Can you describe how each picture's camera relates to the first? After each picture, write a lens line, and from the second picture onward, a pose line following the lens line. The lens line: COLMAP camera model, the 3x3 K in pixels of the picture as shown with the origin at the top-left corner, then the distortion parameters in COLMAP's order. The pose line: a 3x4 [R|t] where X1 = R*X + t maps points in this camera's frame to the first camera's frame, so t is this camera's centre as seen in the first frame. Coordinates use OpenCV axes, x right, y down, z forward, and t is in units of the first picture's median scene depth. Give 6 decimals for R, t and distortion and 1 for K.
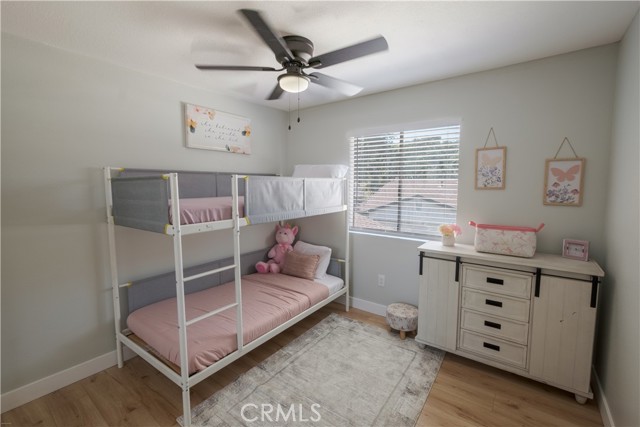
lens RADIAL K [[294.0, 0, 320.0], [0, 294.0, 213.5], [0, 0, 1]] dist [-0.000894, 0.000029]
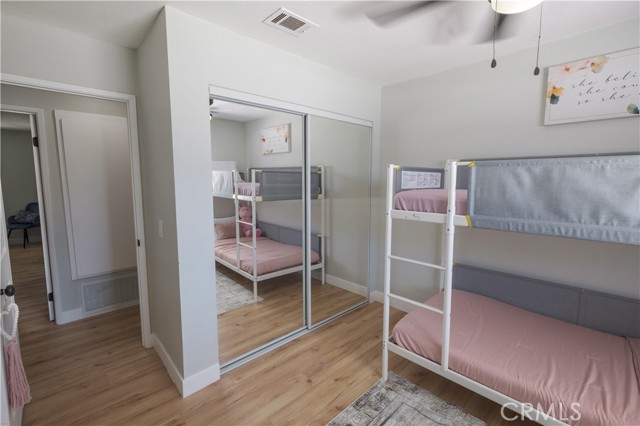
lens RADIAL K [[281.0, 0, 314.7], [0, 281.0, 207.5], [0, 0, 1]] dist [-0.001347, 0.000140]
pose [[-0.185123, 0.112337, -0.976273, 0.542248], [-0.086500, 0.987726, 0.130057, -0.069751], [0.978901, 0.108524, -0.173134, 0.727429]]
